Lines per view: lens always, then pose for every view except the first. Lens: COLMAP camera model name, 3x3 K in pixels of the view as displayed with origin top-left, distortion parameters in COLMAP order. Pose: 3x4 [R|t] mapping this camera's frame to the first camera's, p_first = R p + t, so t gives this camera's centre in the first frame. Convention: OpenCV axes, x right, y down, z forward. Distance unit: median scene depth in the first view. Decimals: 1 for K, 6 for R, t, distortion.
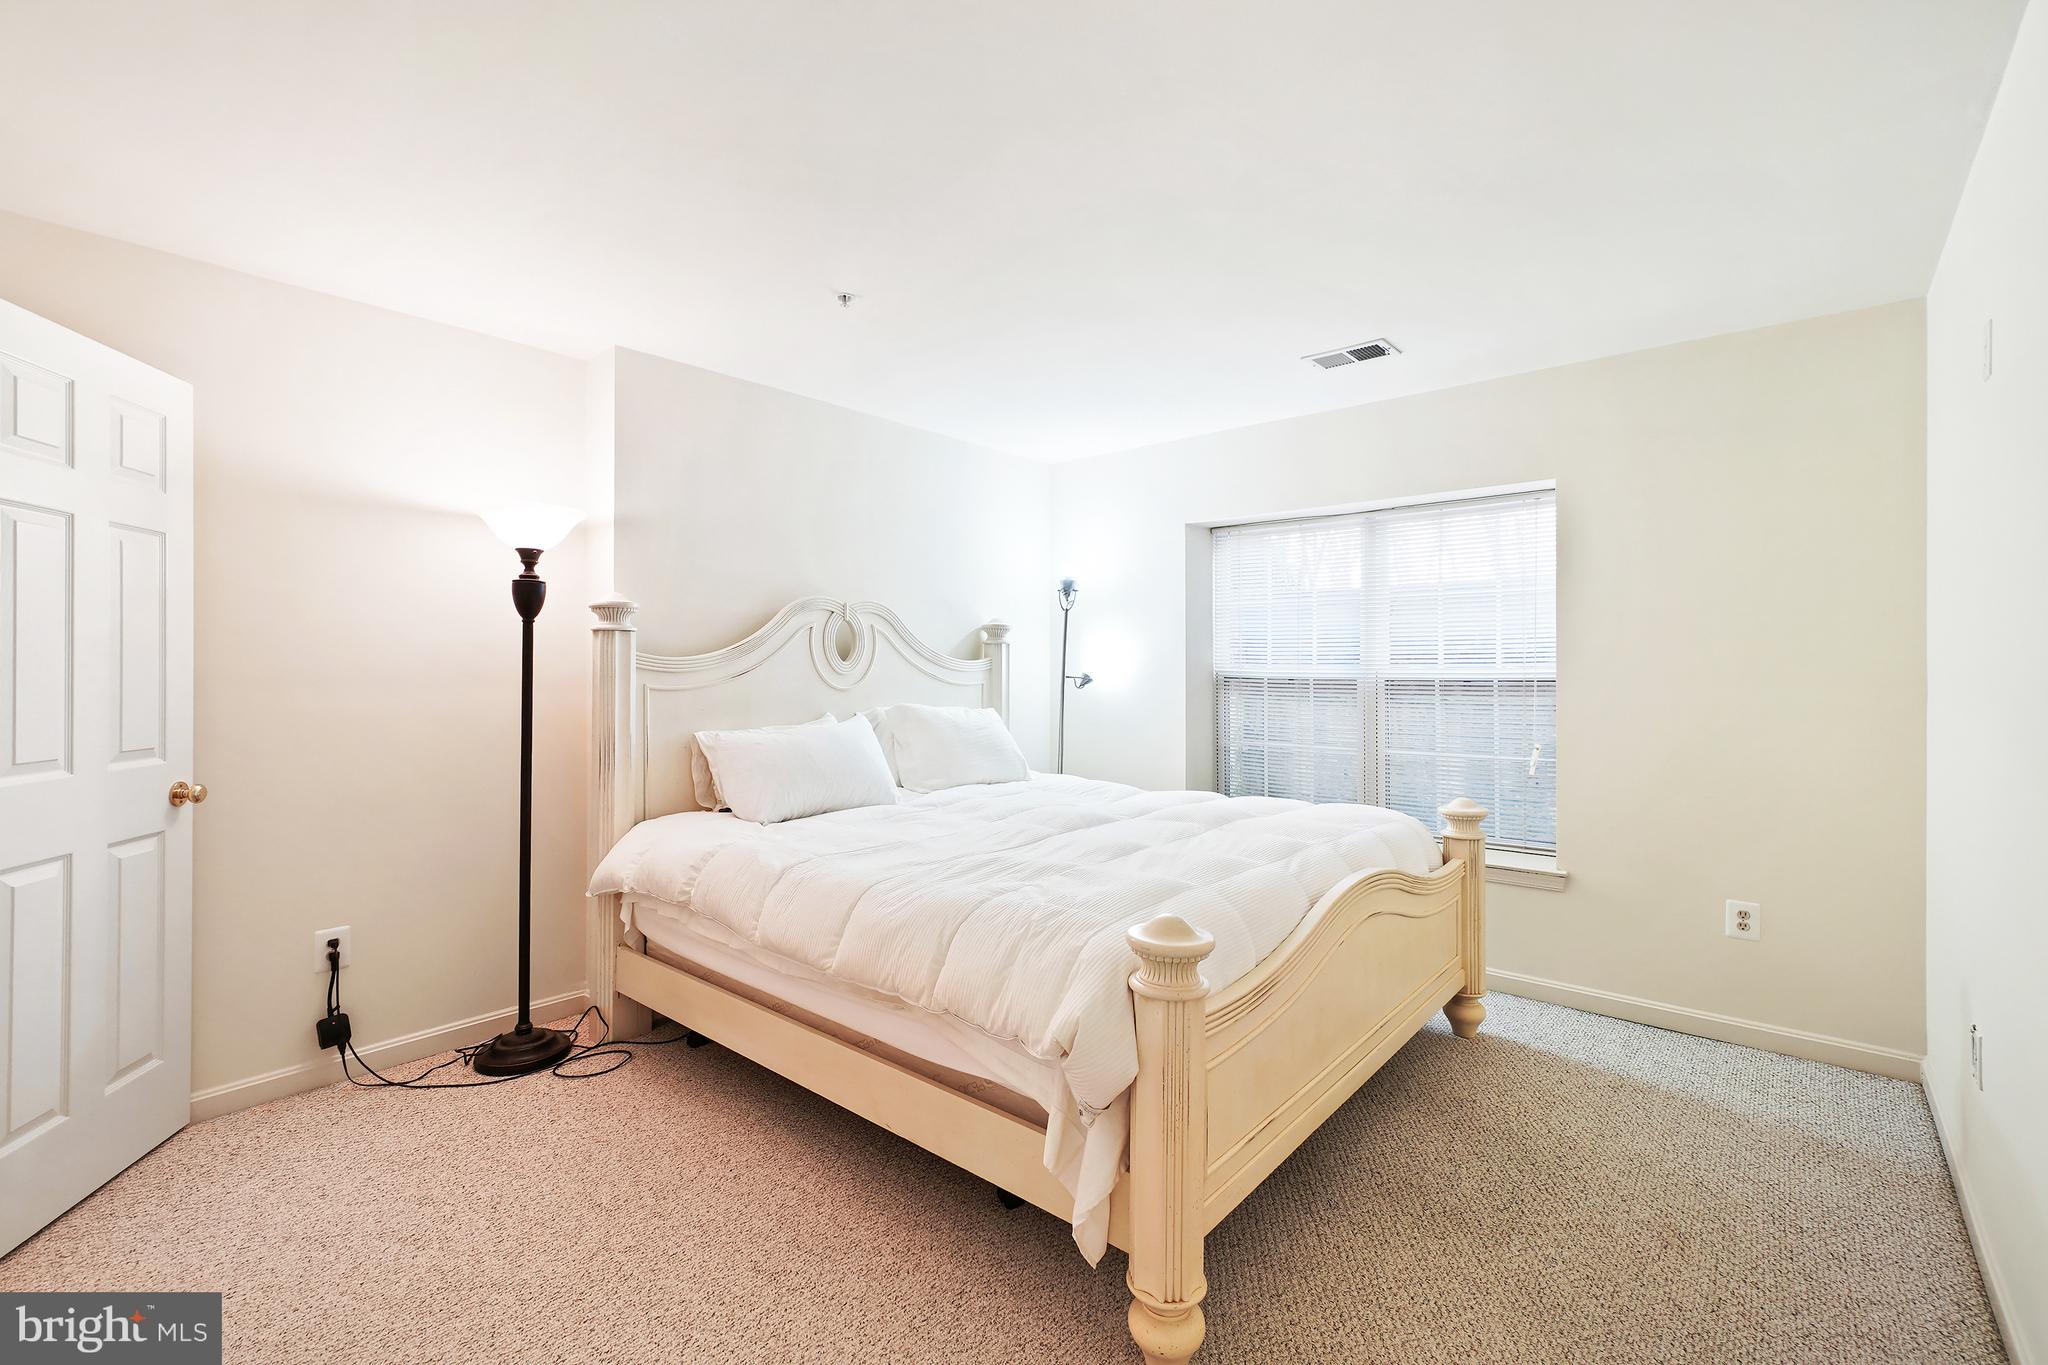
lens RADIAL K [[884.2, 0, 1021.8], [0, 884.2, 671.9], [0, 0, 1]] dist [-0.005245, 0.000393]
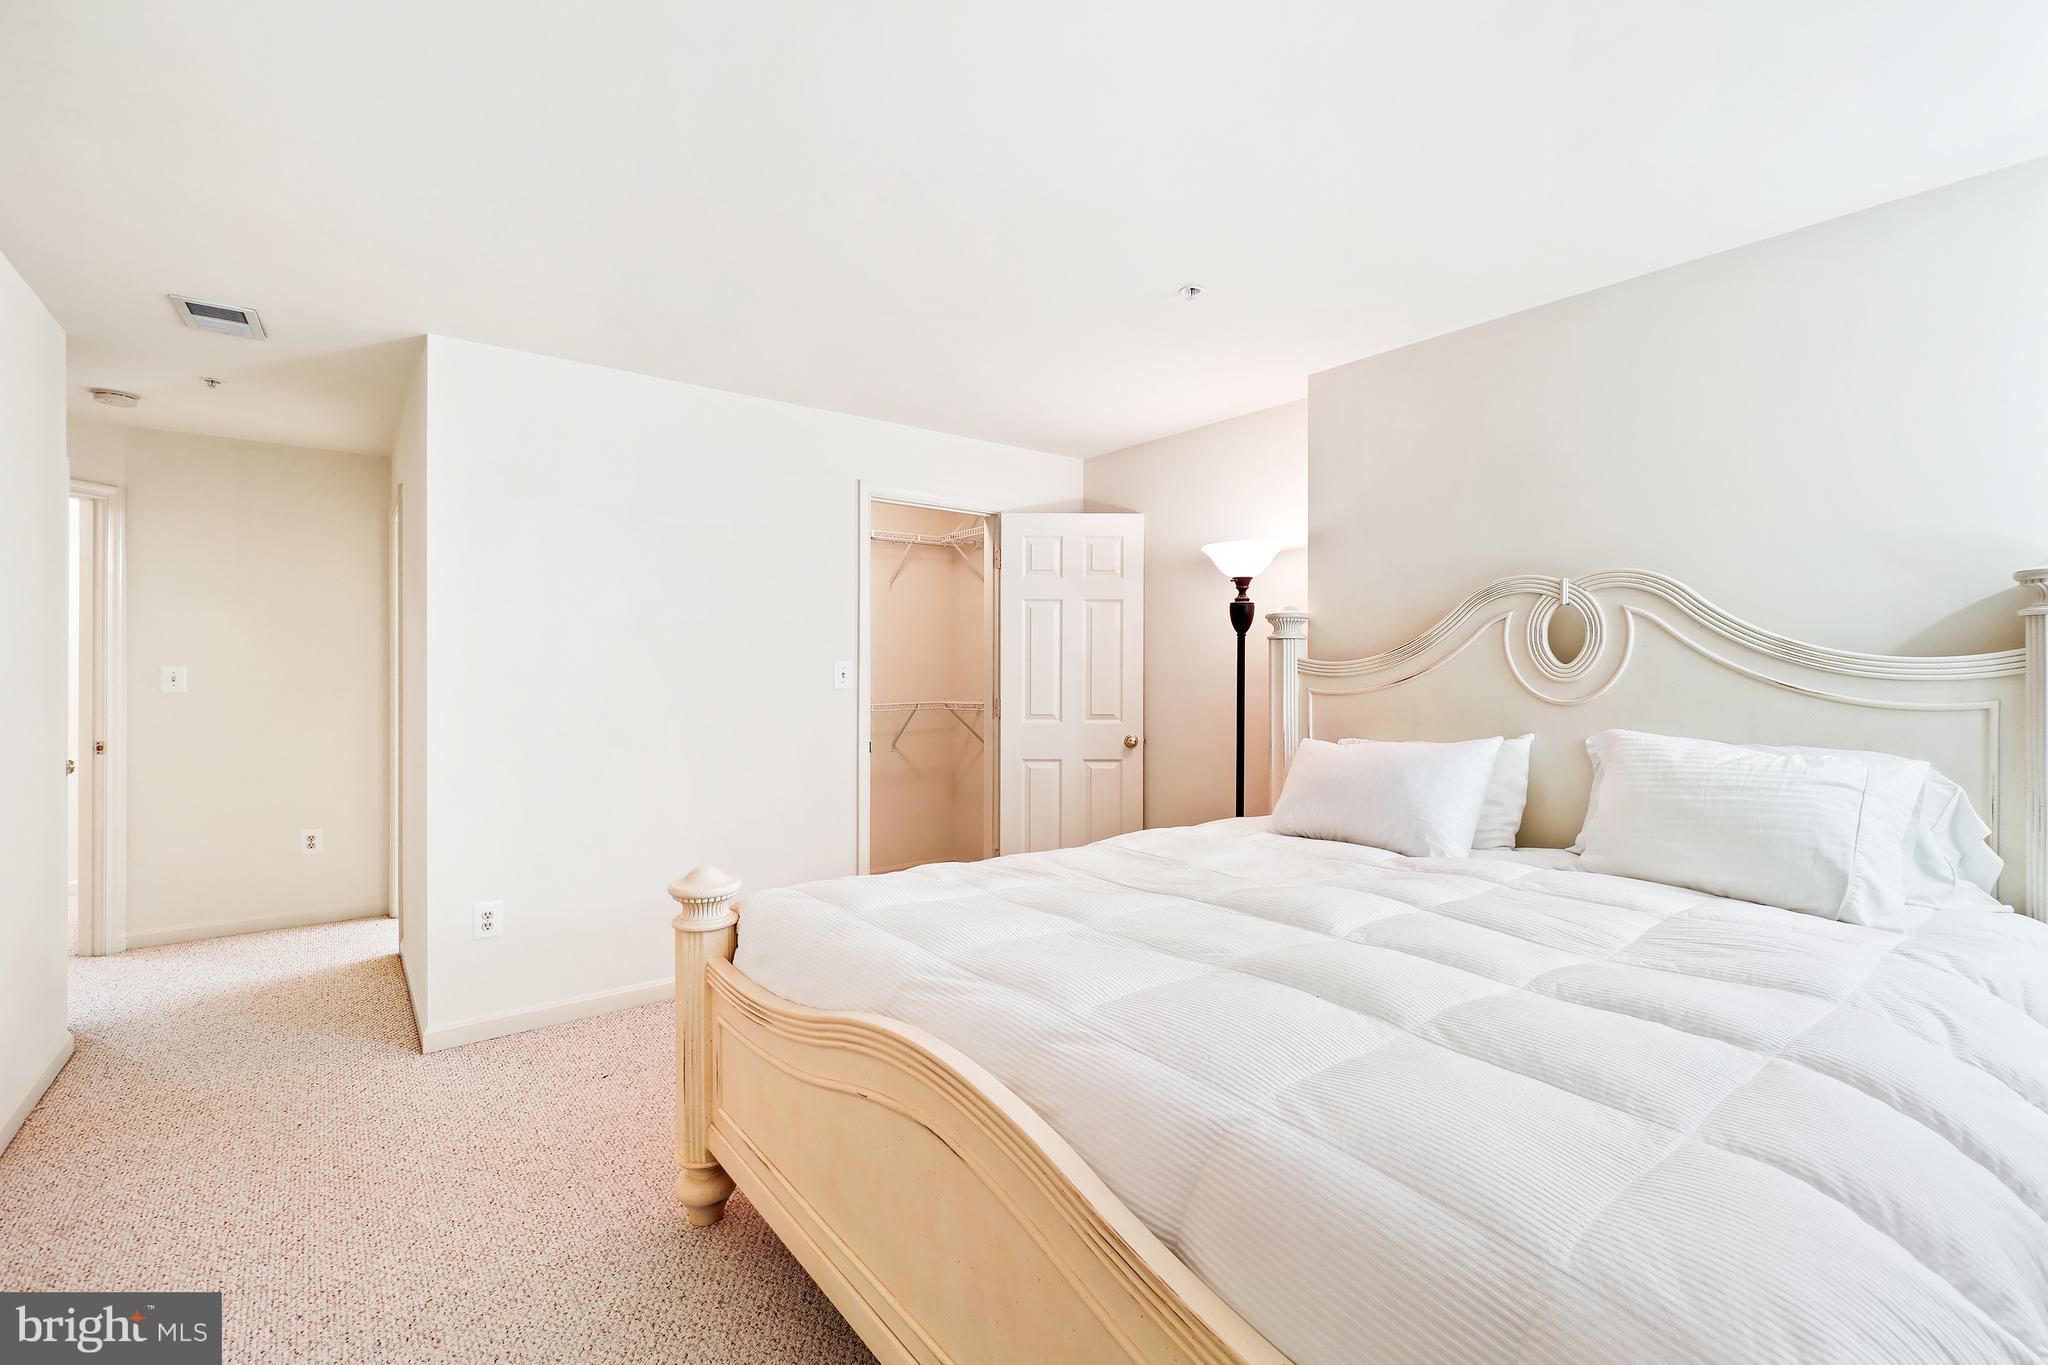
lens RADIAL K [[884.2, 0, 1021.8], [0, 884.2, 671.9], [0, 0, 1]] dist [-0.005245, 0.000393]
pose [[-0.189105, -0.003296, -0.981951, 0.723572], [-0.007869, 0.999967, -0.001841, 0.000120], [0.981925, 0.007379, -0.189124, 0.920283]]
